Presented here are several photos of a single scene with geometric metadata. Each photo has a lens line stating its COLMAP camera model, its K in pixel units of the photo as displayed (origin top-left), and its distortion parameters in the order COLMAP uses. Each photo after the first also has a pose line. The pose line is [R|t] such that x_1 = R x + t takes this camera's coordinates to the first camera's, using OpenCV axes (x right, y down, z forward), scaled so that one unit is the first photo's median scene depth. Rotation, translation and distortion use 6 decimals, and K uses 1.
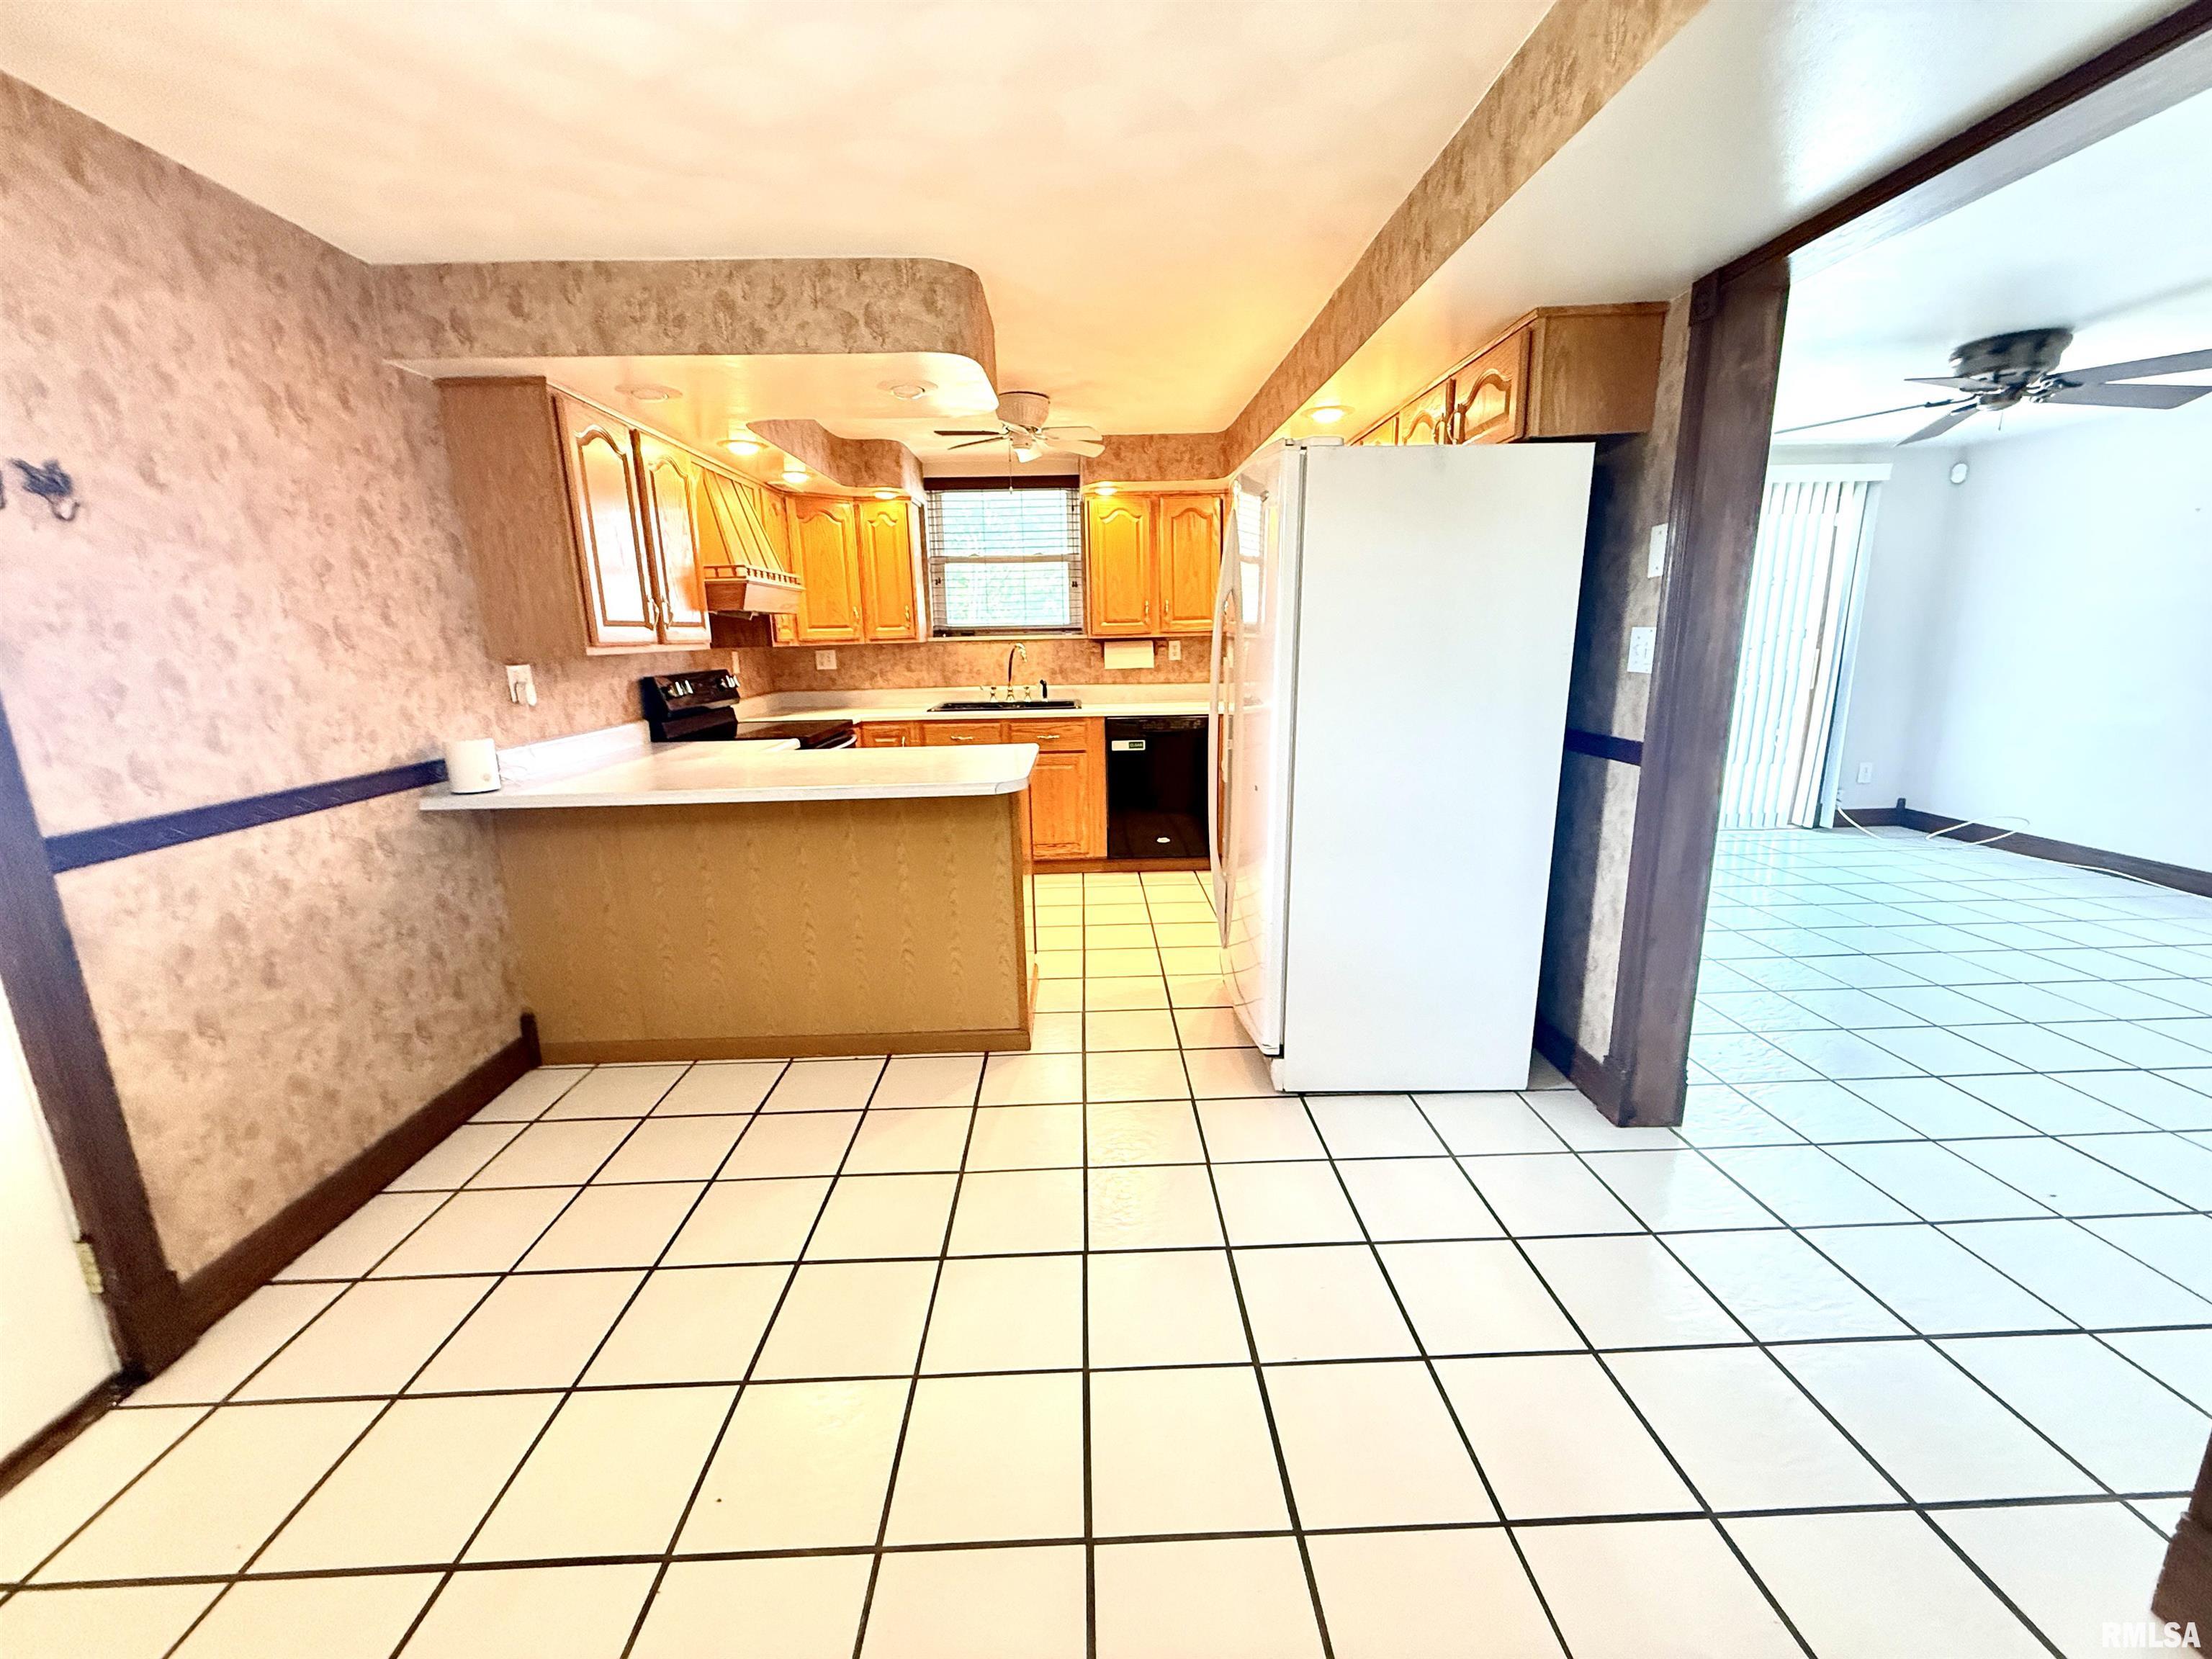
lens RADIAL K [[882.3, 0, 1106.0], [0, 882.3, 829.5], [0, 0, 1]] dist [0.000335, -0.000311]
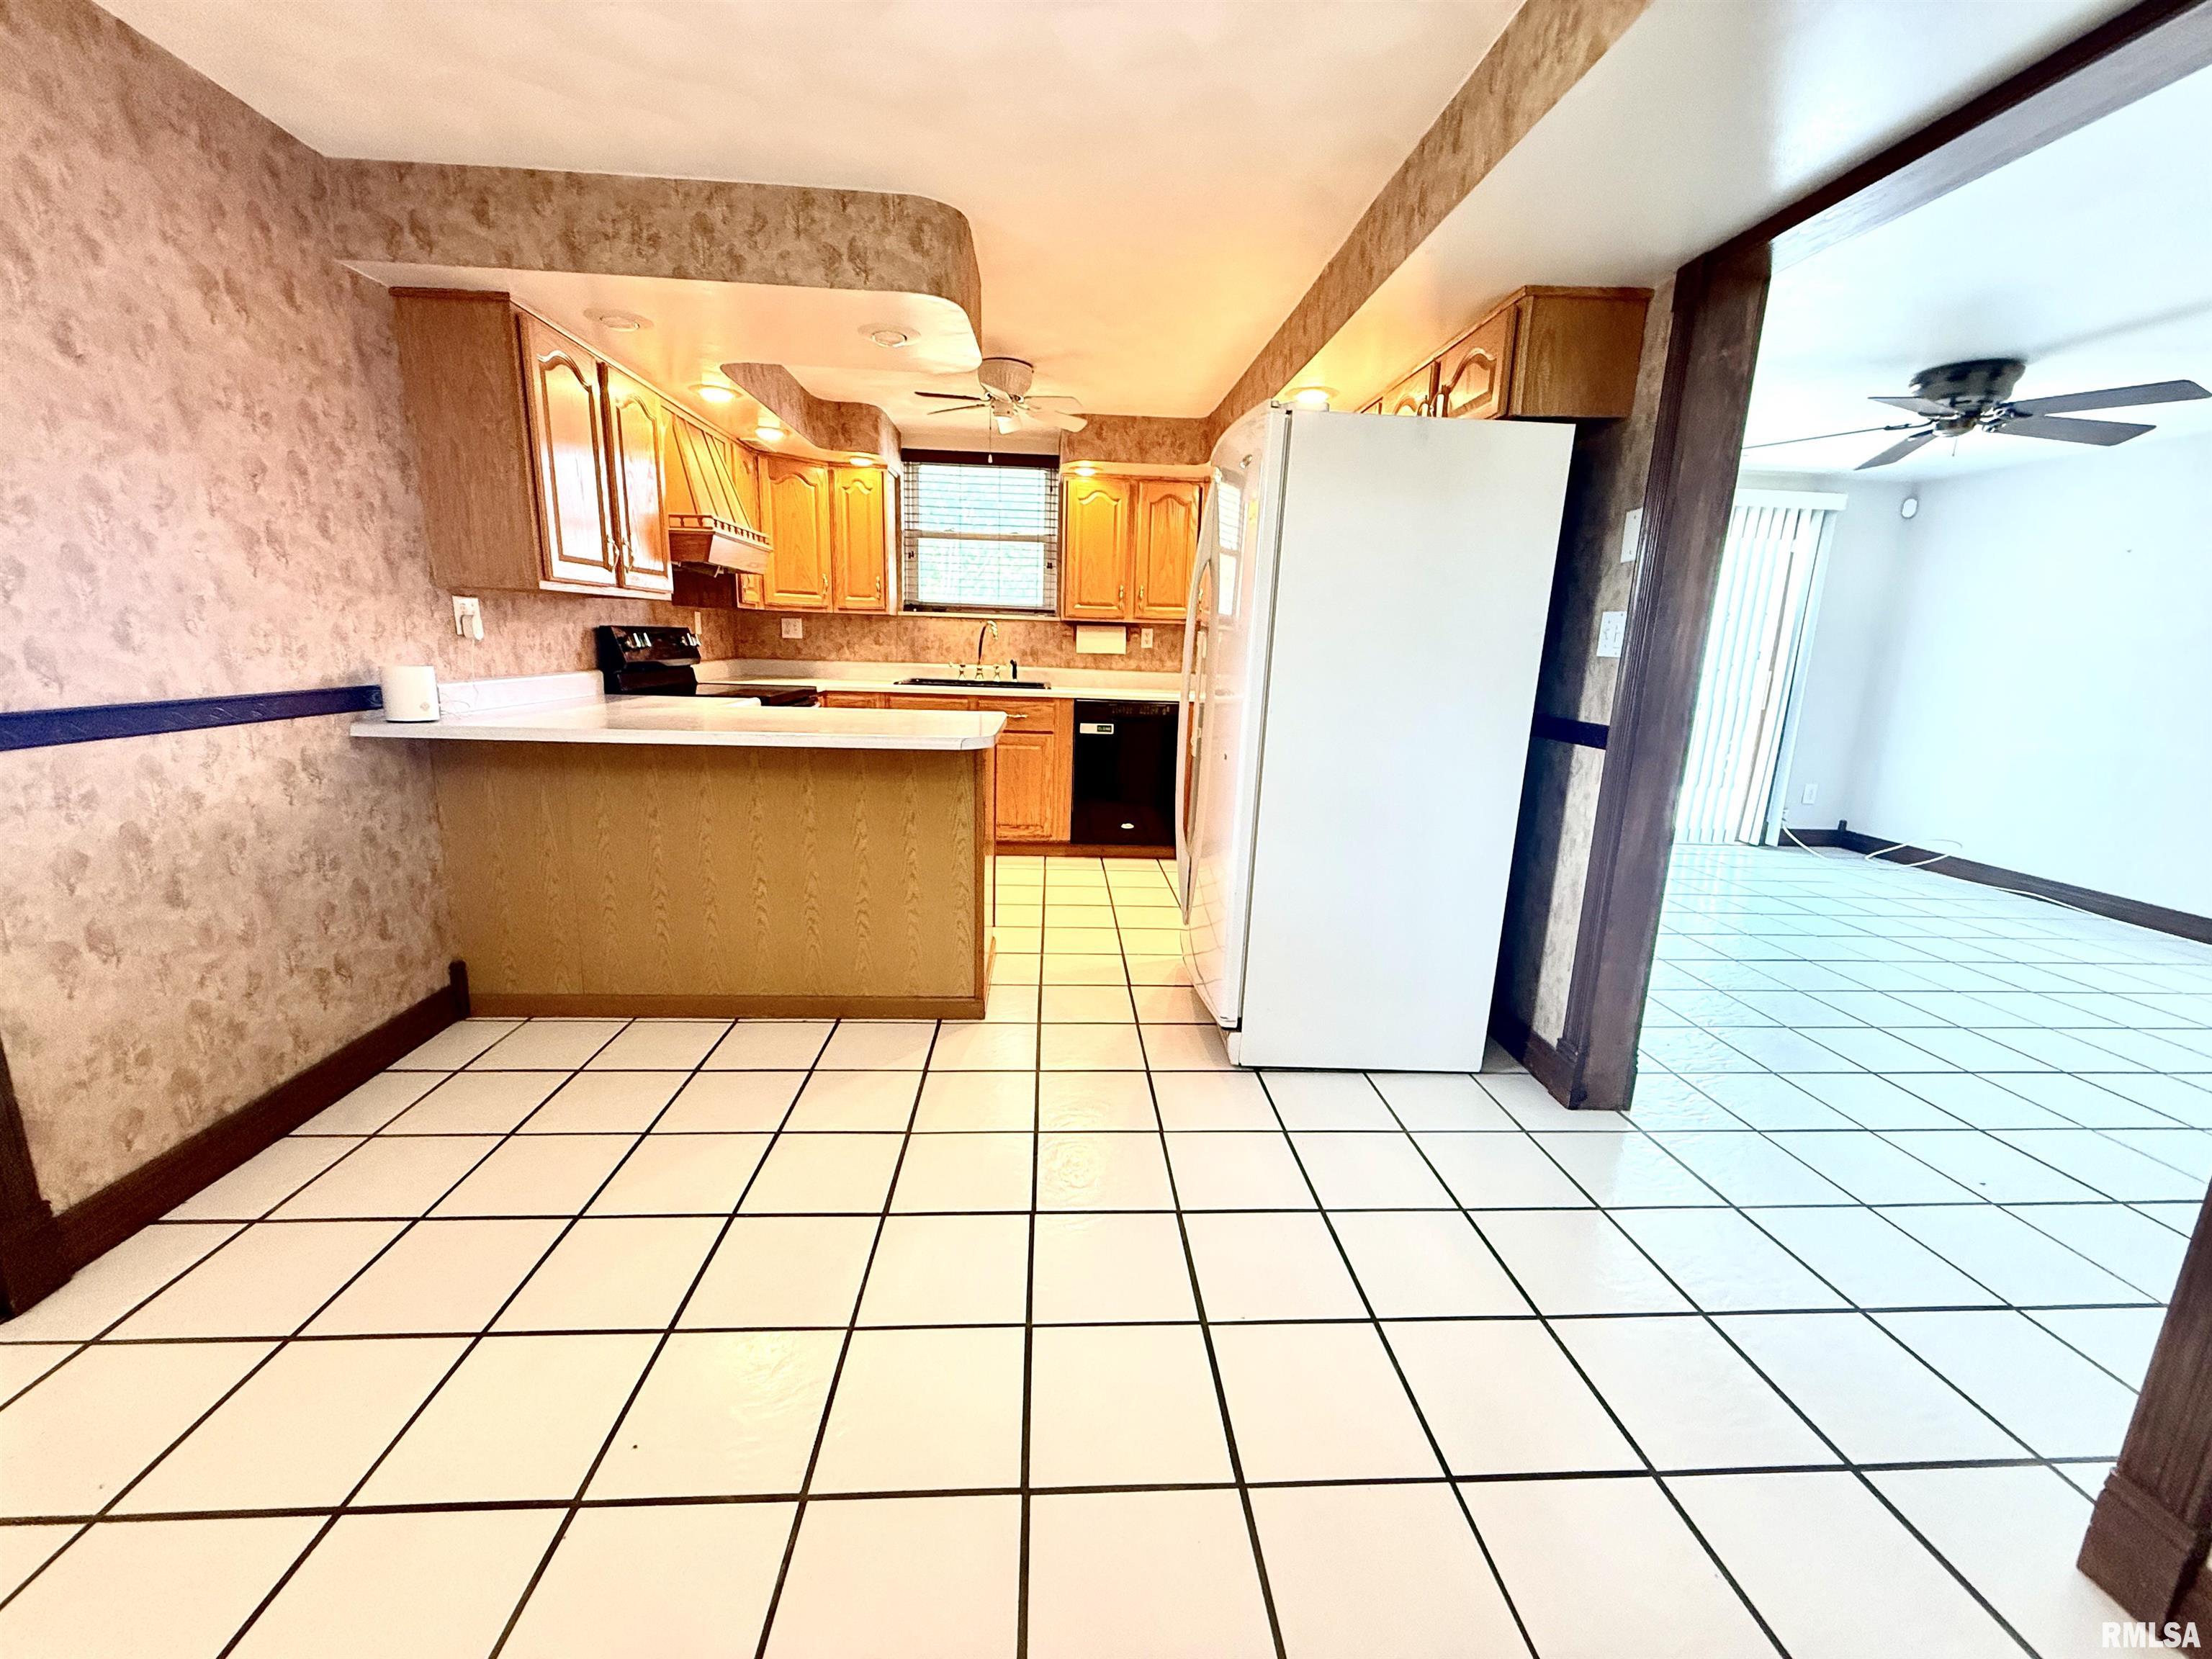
lens RADIAL K [[881.8, 0, 1106.2], [0, 881.8, 830.2], [0, 0, 1]] dist [0.000985, -0.000587]
pose [[0.998065, 0.045017, 0.042885, -0.002721], [-0.044771, 0.998975, -0.006678, 0.050156], [-0.043142, 0.004745, 0.999058, 0.017824]]
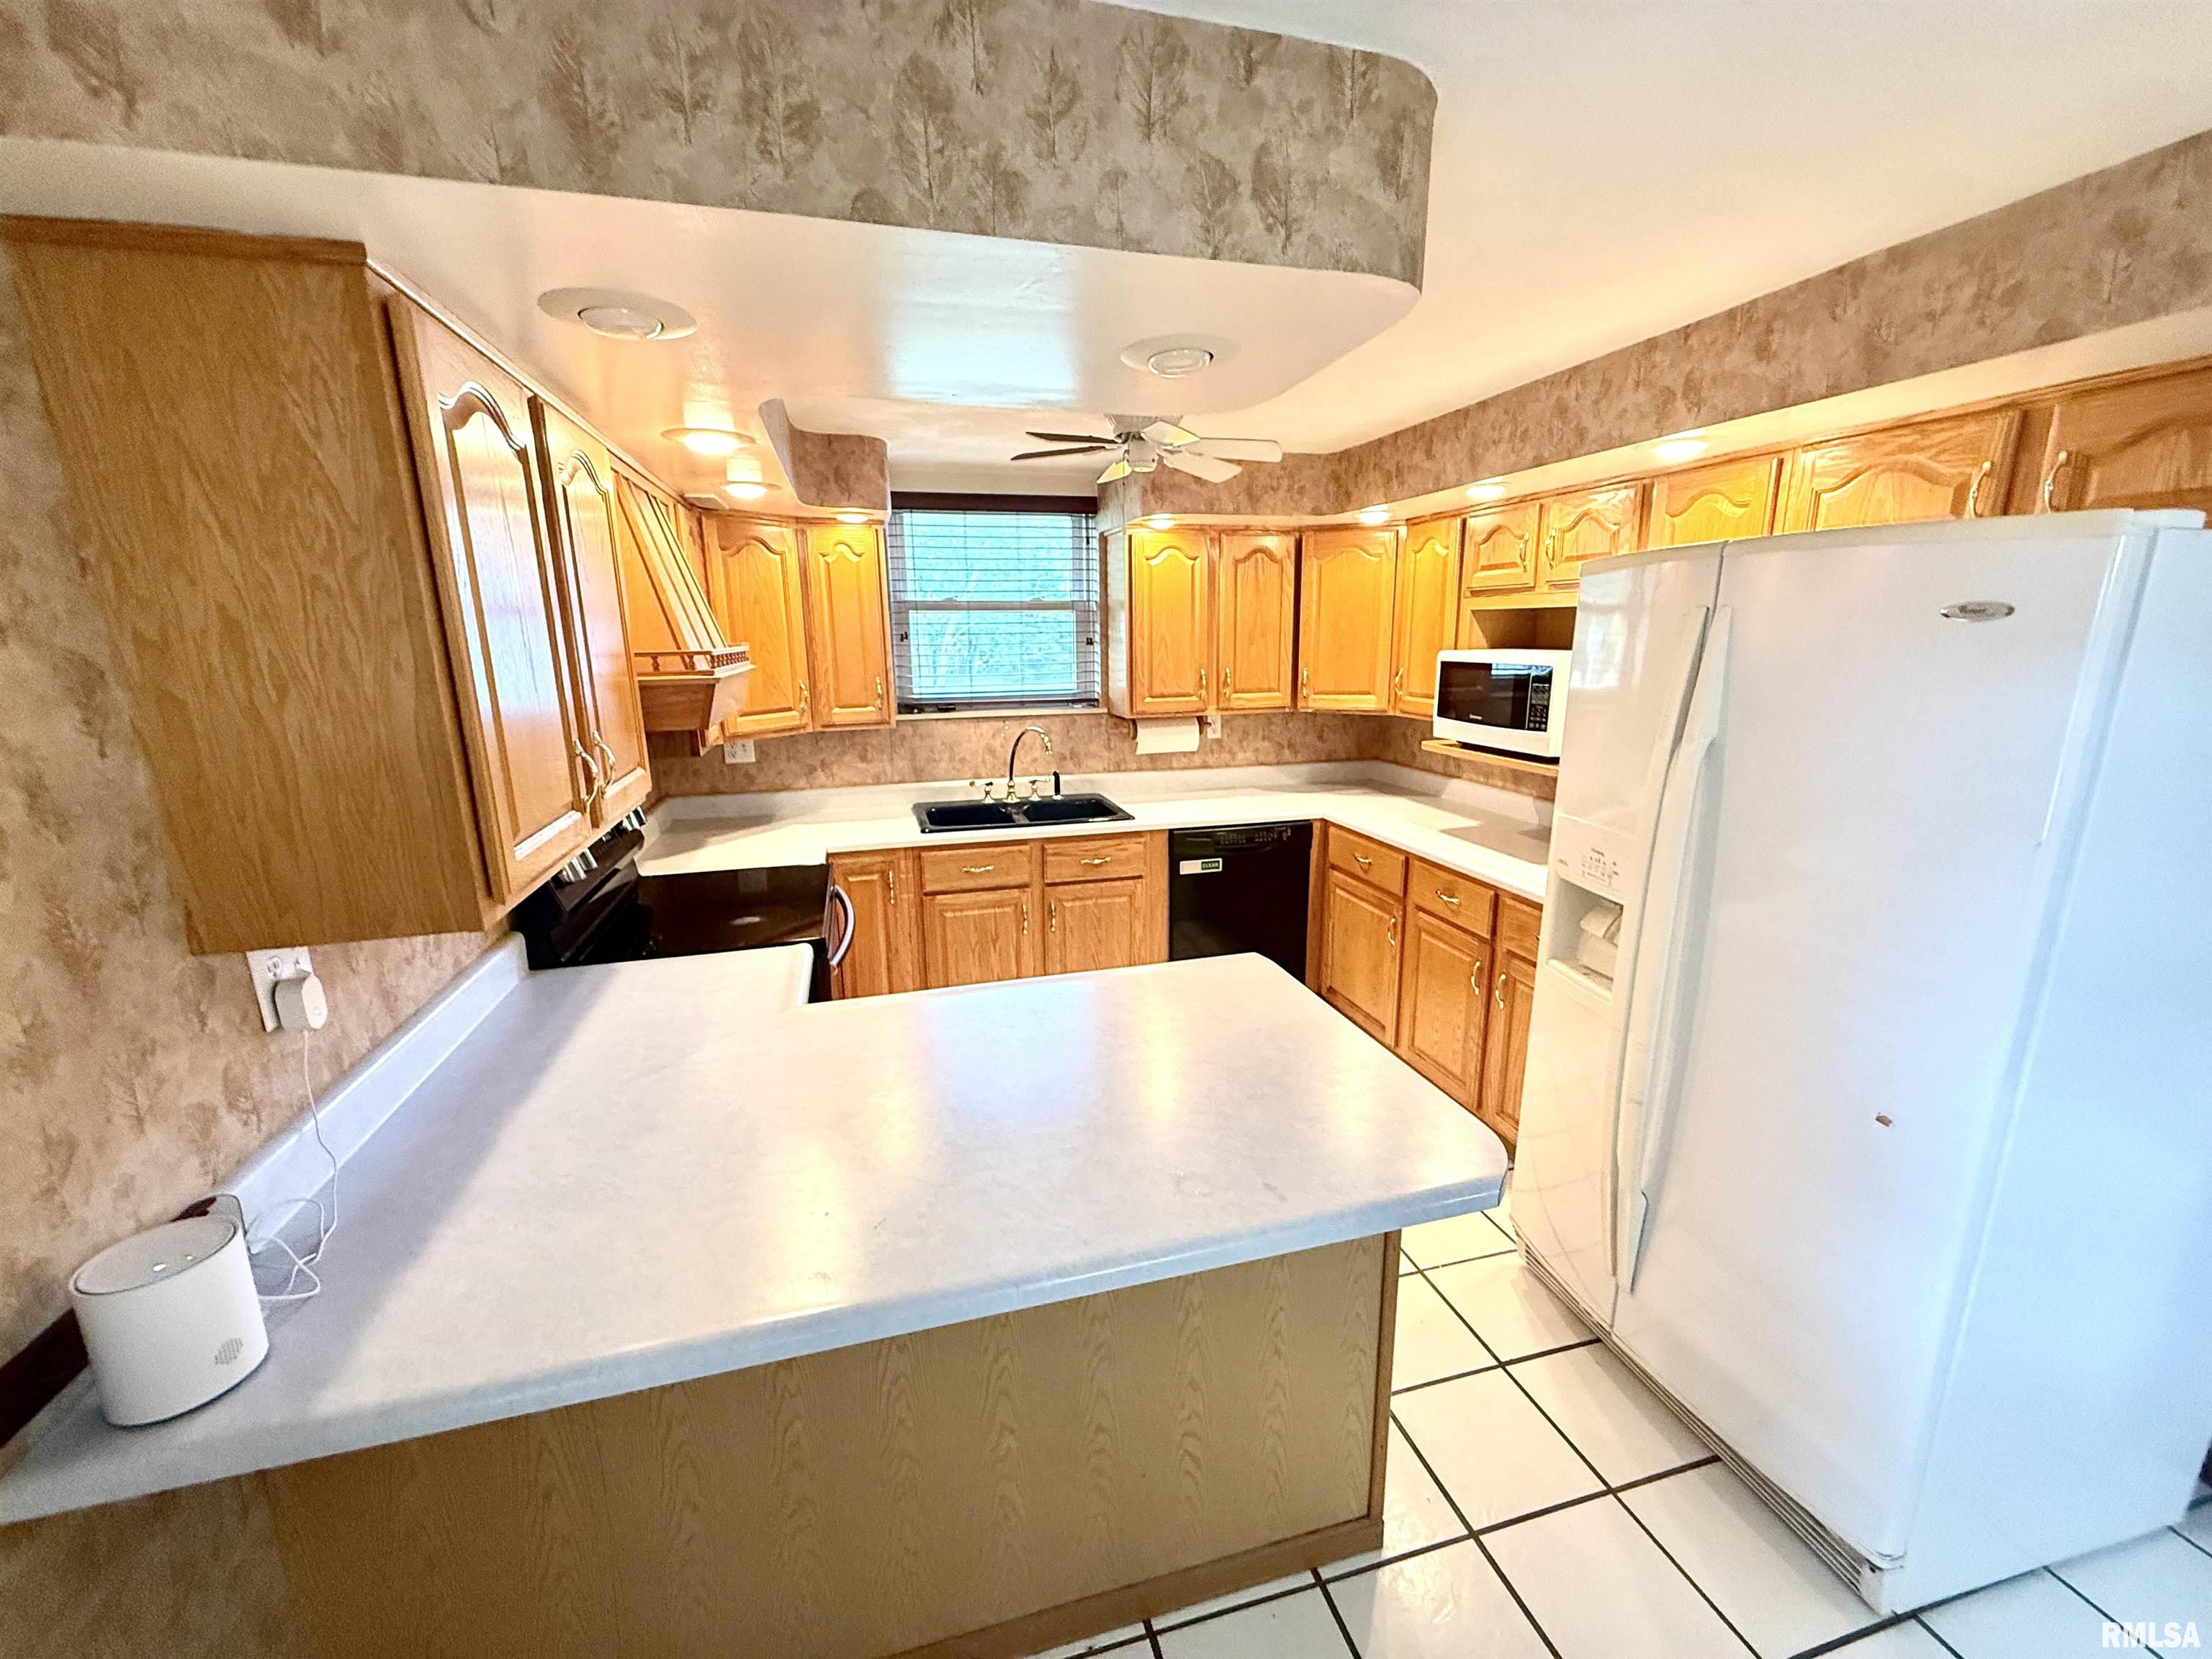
lens RADIAL K [[882.3, 0, 1106.0], [0, 882.3, 829.5], [0, 0, 1]] dist [0.000335, -0.000311]
pose [[0.971616, -0.042839, 0.232654, -0.447441], [0.043504, 0.999051, 0.002273, -0.262736], [-0.232530, 0.007913, 0.972557, 0.590457]]
